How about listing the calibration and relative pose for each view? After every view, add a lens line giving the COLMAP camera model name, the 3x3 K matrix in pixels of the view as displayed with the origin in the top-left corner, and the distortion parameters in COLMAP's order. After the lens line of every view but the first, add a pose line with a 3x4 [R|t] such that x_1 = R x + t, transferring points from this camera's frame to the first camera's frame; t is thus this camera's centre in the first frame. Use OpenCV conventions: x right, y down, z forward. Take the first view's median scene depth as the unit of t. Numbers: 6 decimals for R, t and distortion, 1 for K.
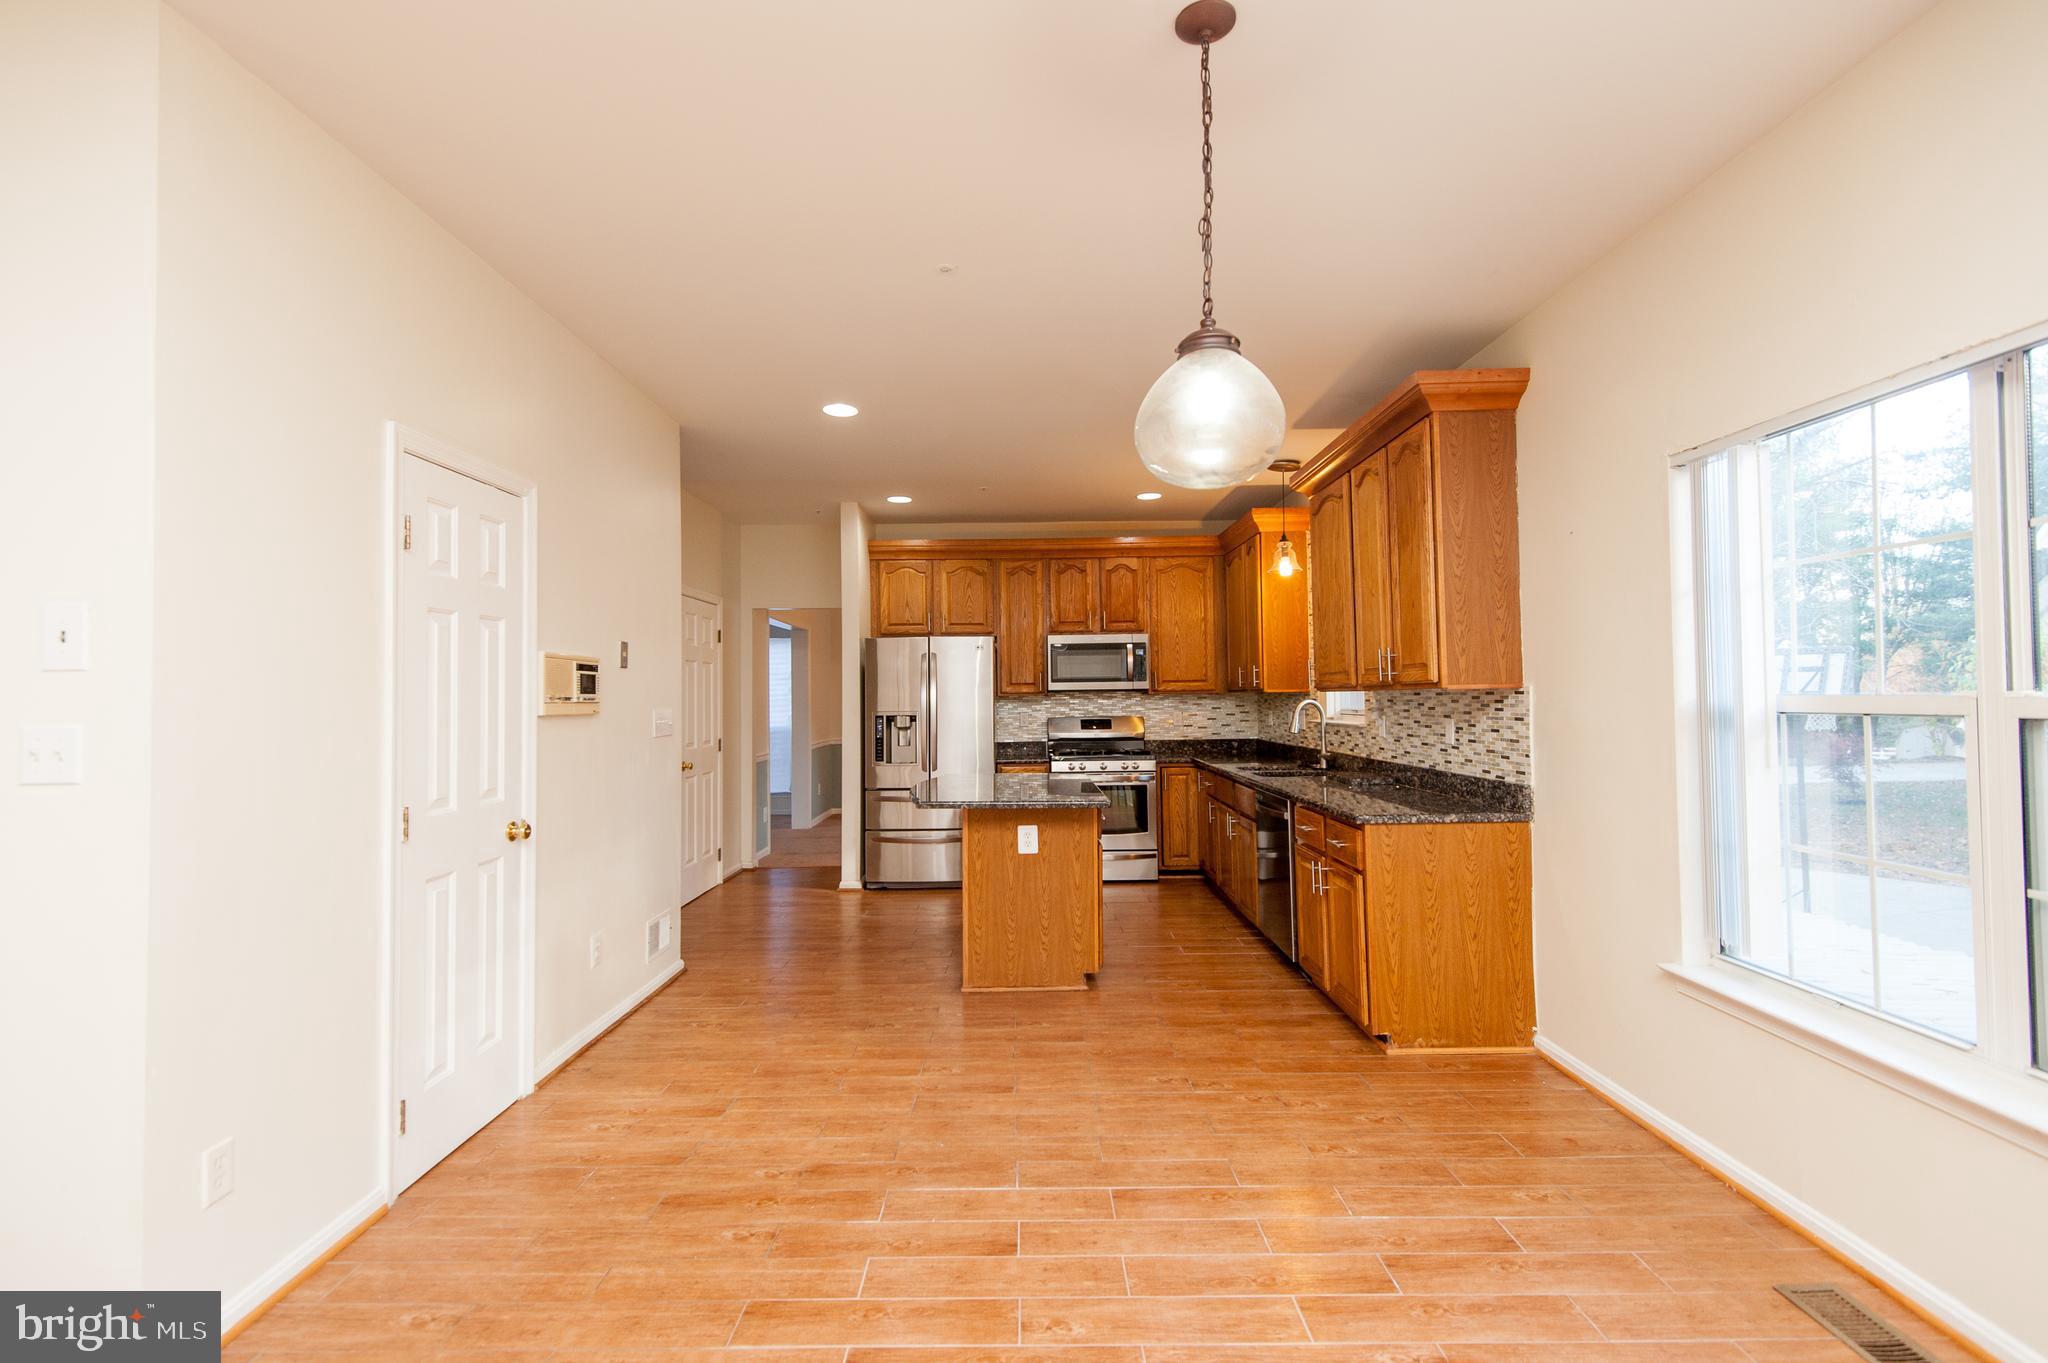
lens RADIAL K [[920.5, 0, 1024.0], [0, 920.5, 681.5], [0, 0, 1]] dist [0.064484, -0.037929]
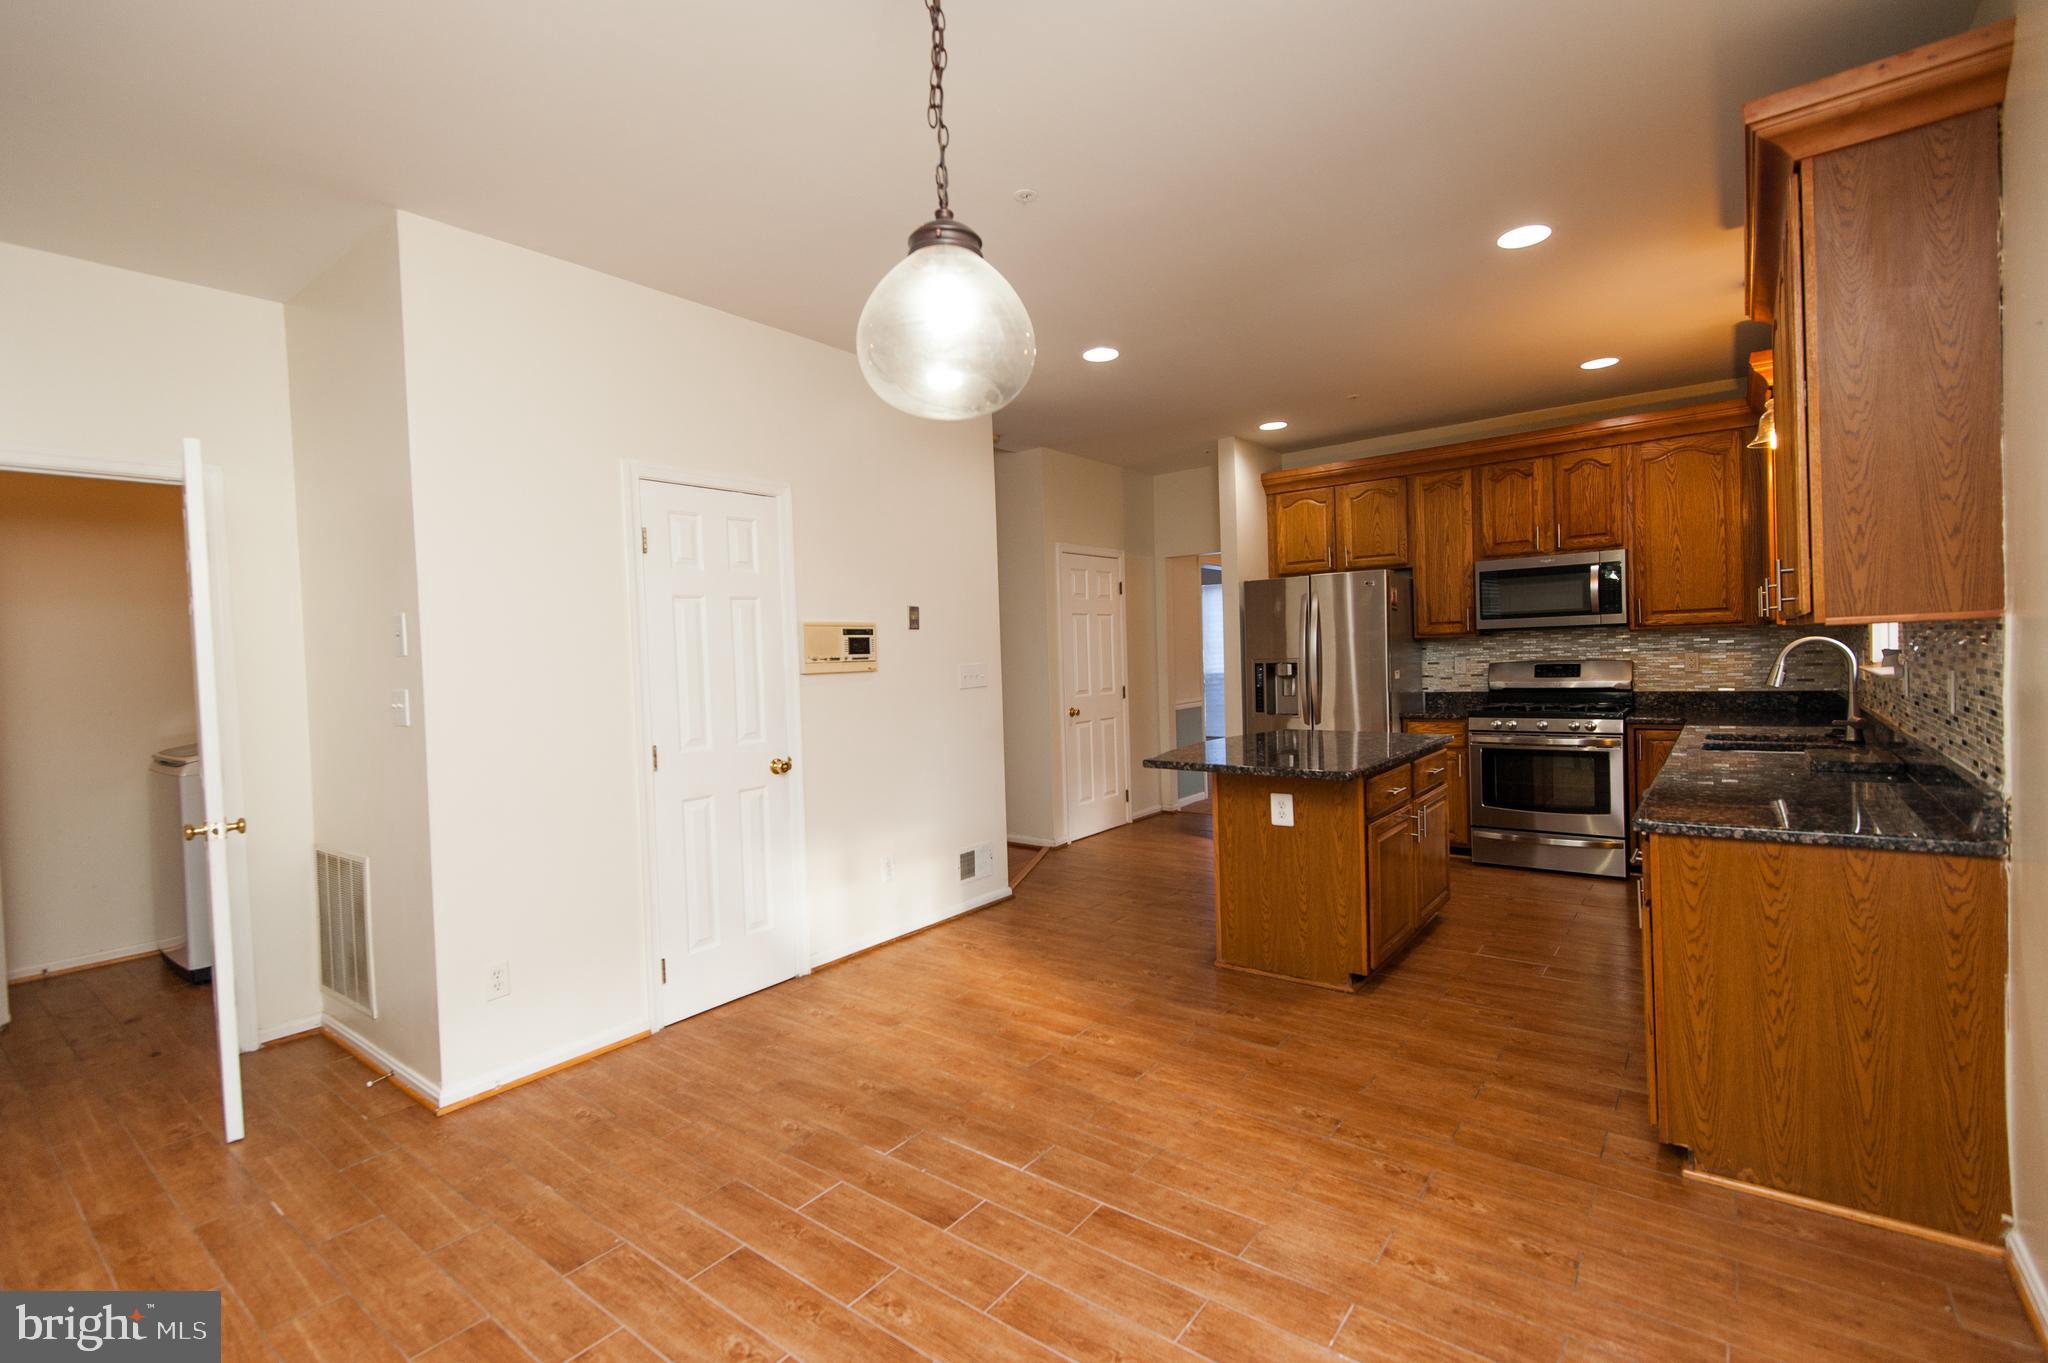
lens RADIAL K [[927.0, 0, 1024.1], [0, 927.0, 676.9], [0, 0, 1]] dist [0.035236, -0.009590]
pose [[0.790689, 0.000373, -0.612218, 0.390662], [0.037364, 0.998106, 0.048863, -0.007050], [0.611077, -0.061510, 0.789178, 0.183669]]
